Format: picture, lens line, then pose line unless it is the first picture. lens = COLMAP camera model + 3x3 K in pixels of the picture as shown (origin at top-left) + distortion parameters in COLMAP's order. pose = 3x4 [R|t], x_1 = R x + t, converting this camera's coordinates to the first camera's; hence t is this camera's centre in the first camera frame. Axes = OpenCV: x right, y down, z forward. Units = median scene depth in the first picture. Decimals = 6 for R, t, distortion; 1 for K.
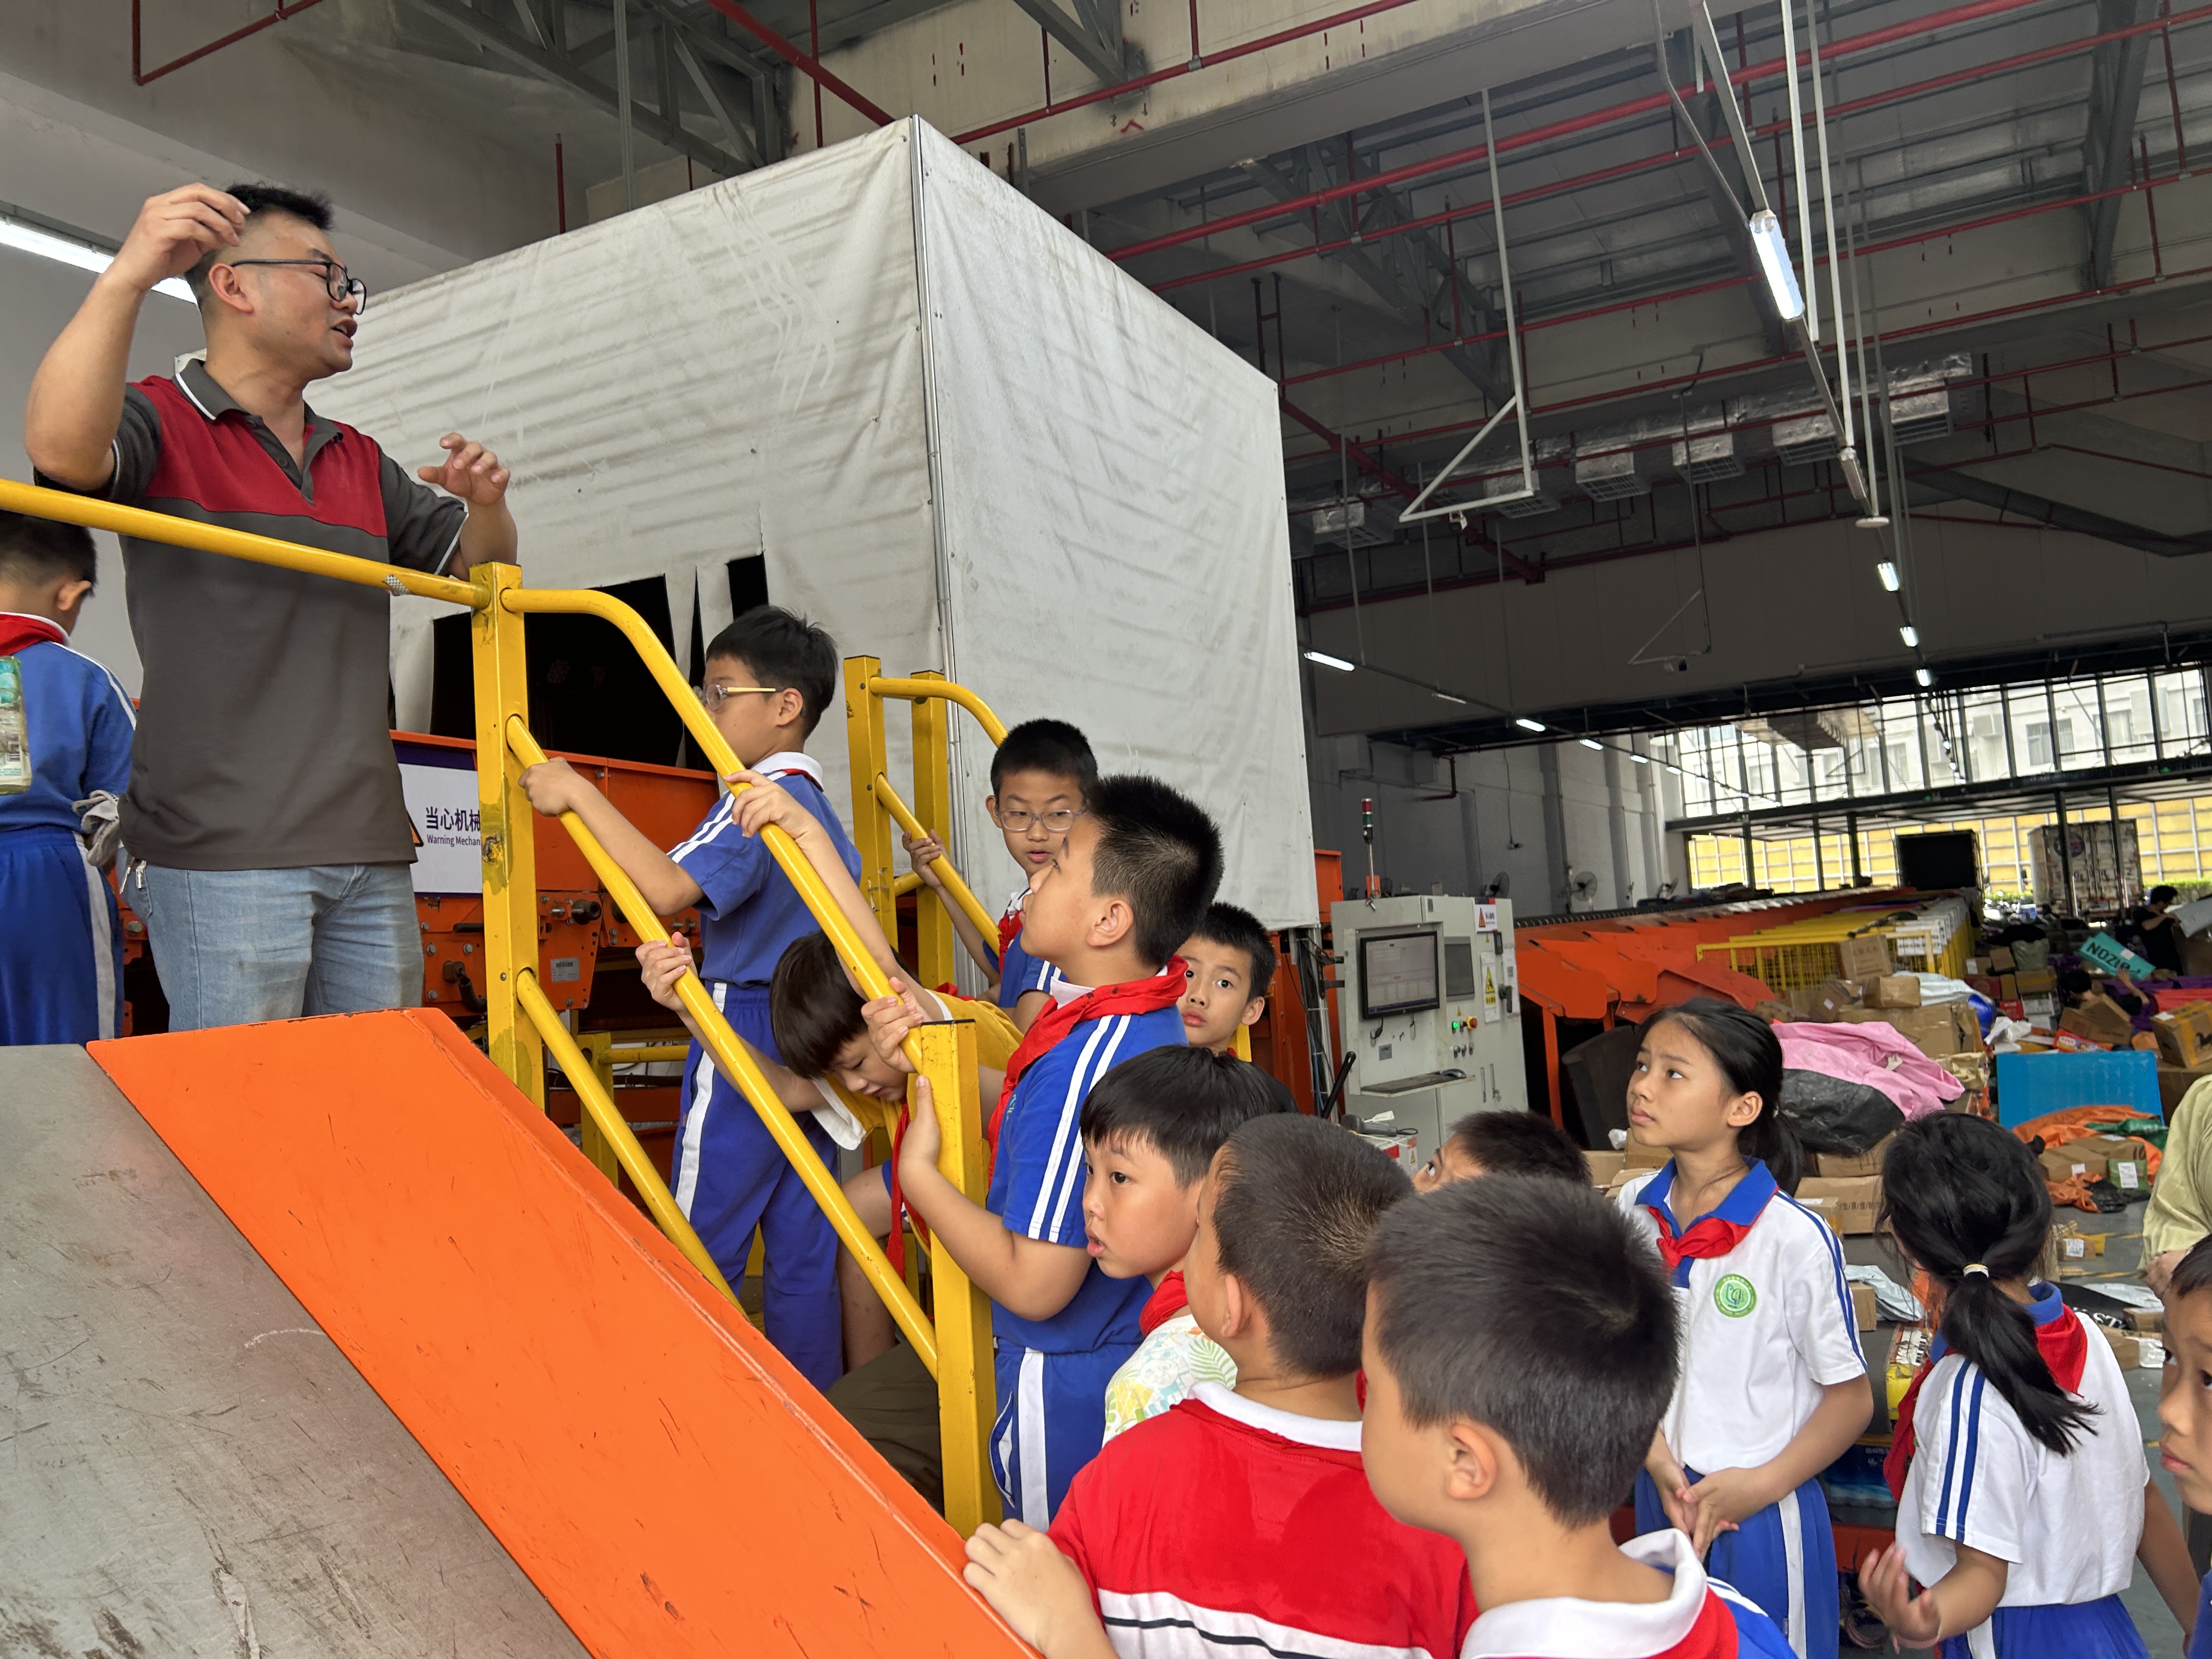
lens RADIAL K [[1699.9, 0, 1105.9], [0, 1699.9, 827.1], [0, 0, 1]] dist [0.008253, -0.007993]
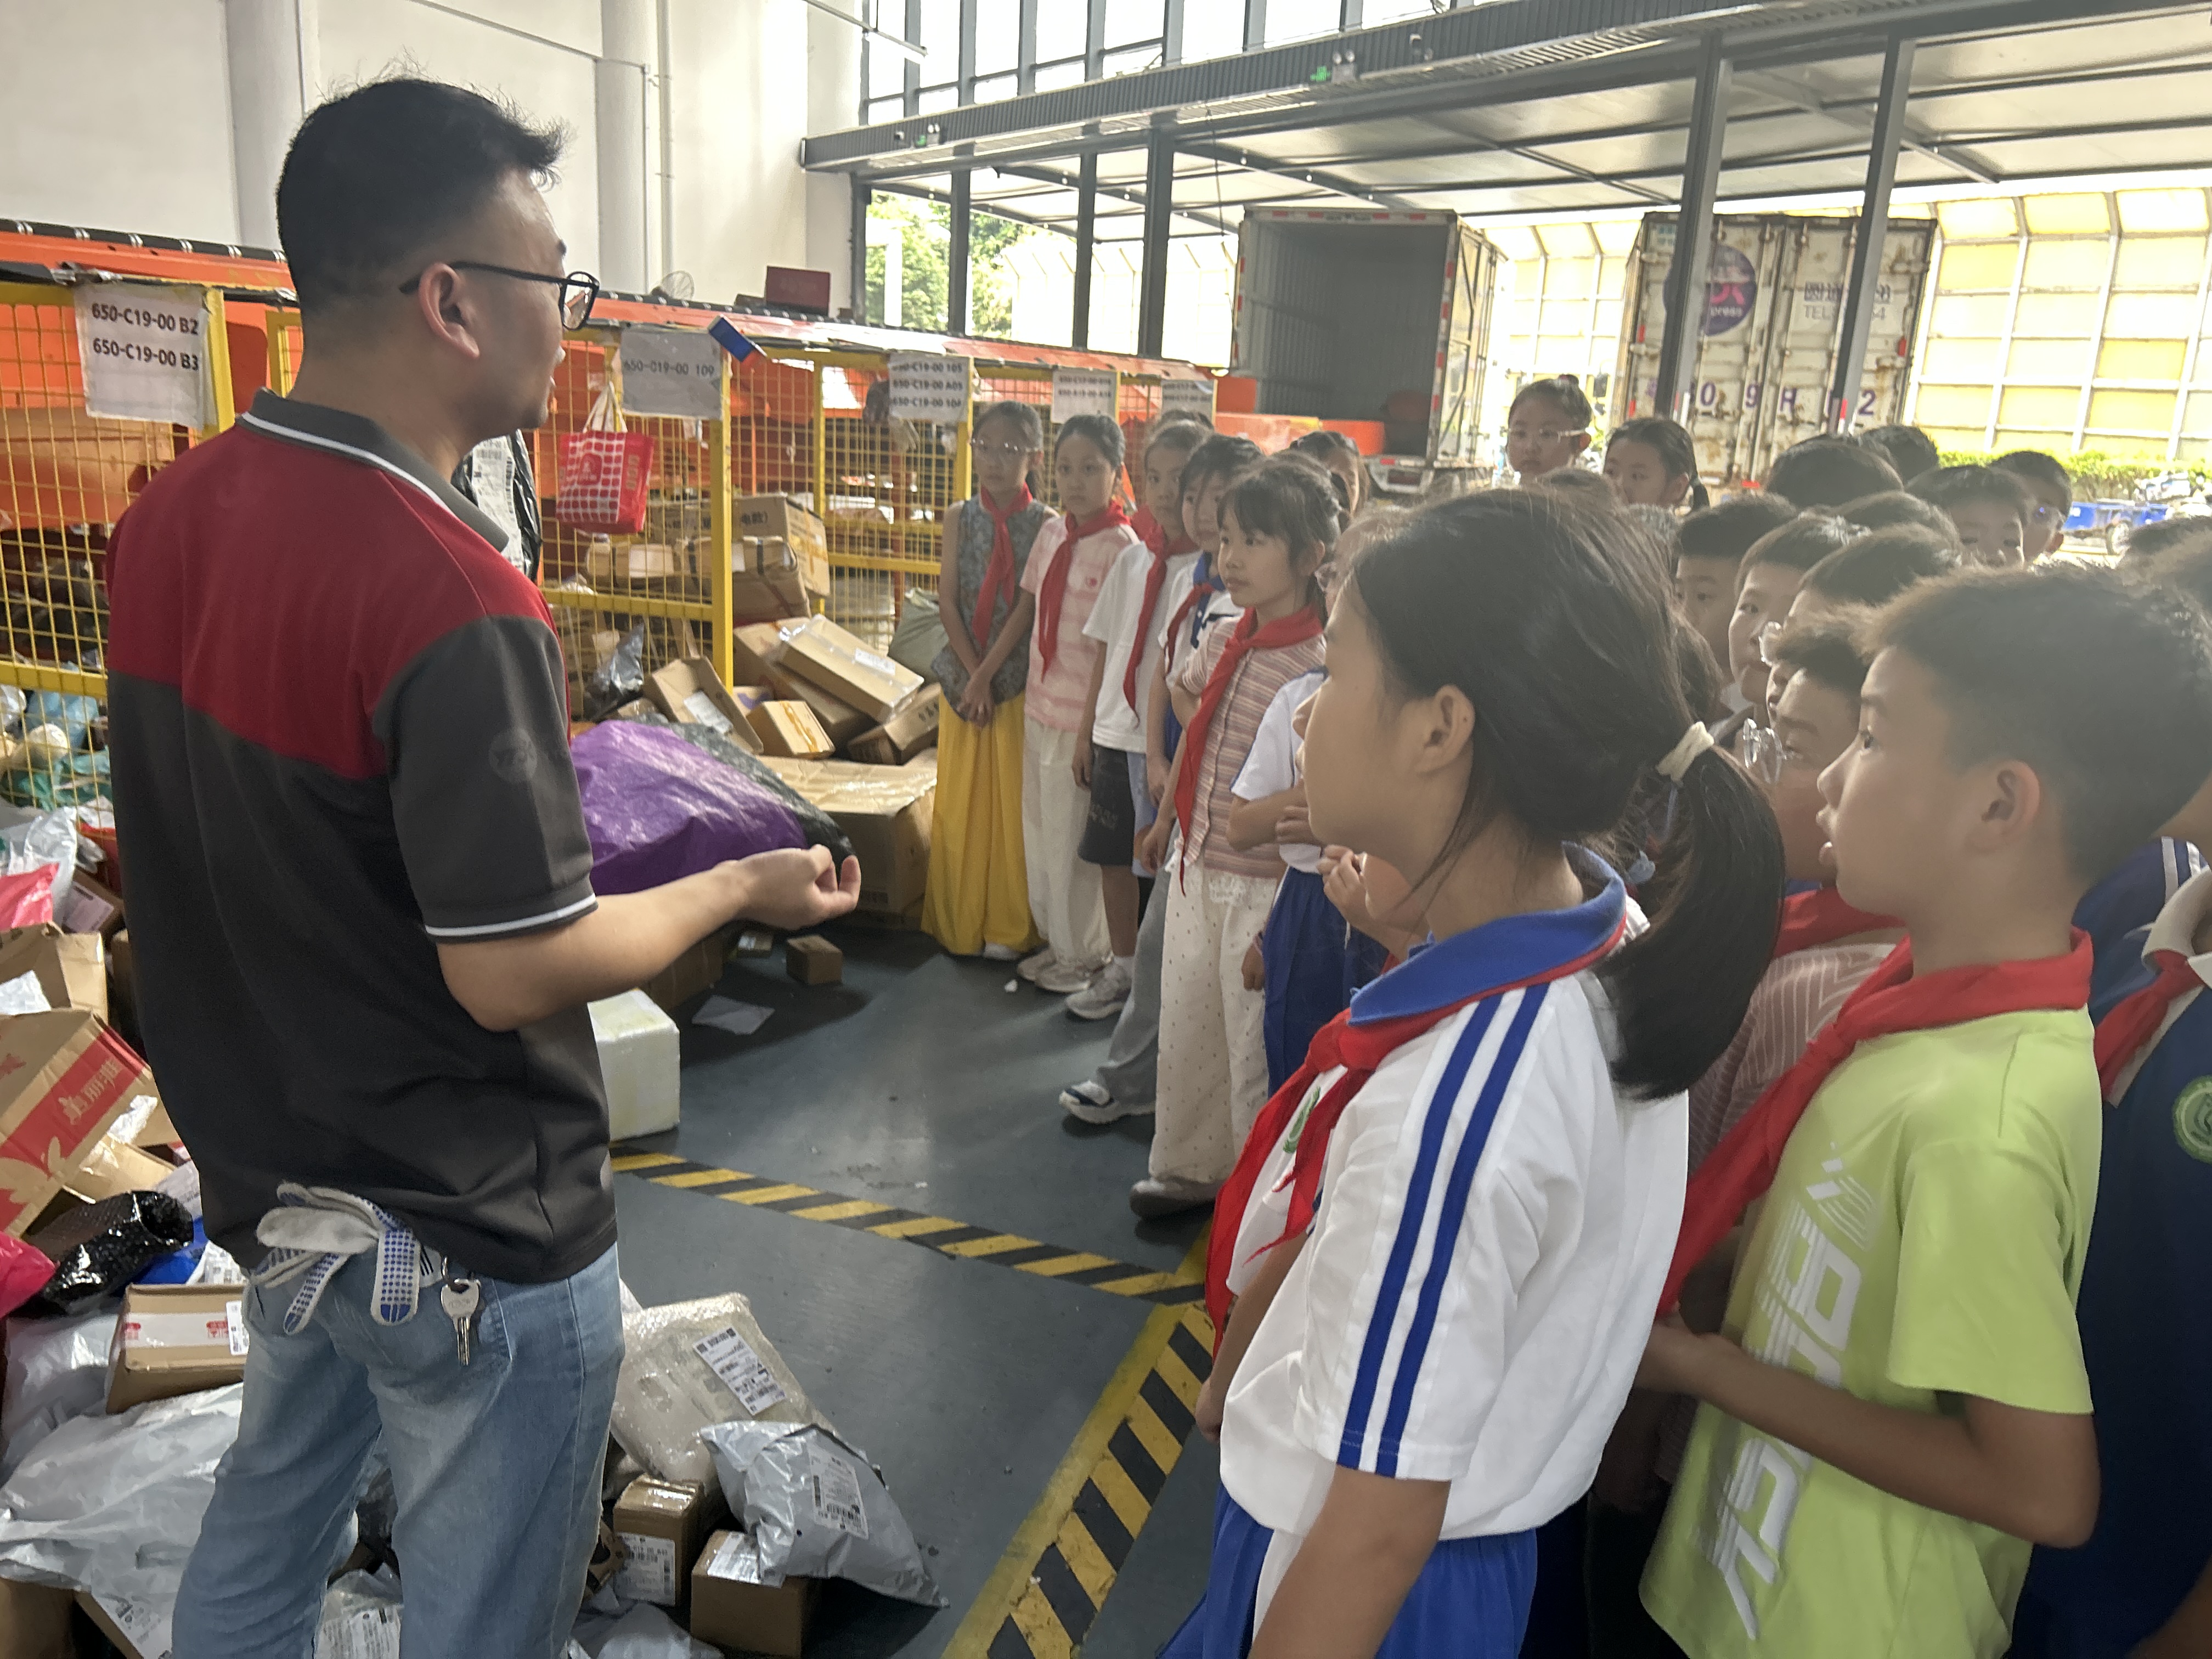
lens RADIAL K [[1699.9, 0, 1102.6], [0, 1699.9, 831.6], [0, 0, 1]] dist [0.008253, -0.007993]
pose [[0.989614, 0.087429, 0.114104, 0.291870], [-0.119280, 0.942434, 0.312394, 0.012948], [-0.080223, -0.322759, 0.943075, 0.467921]]
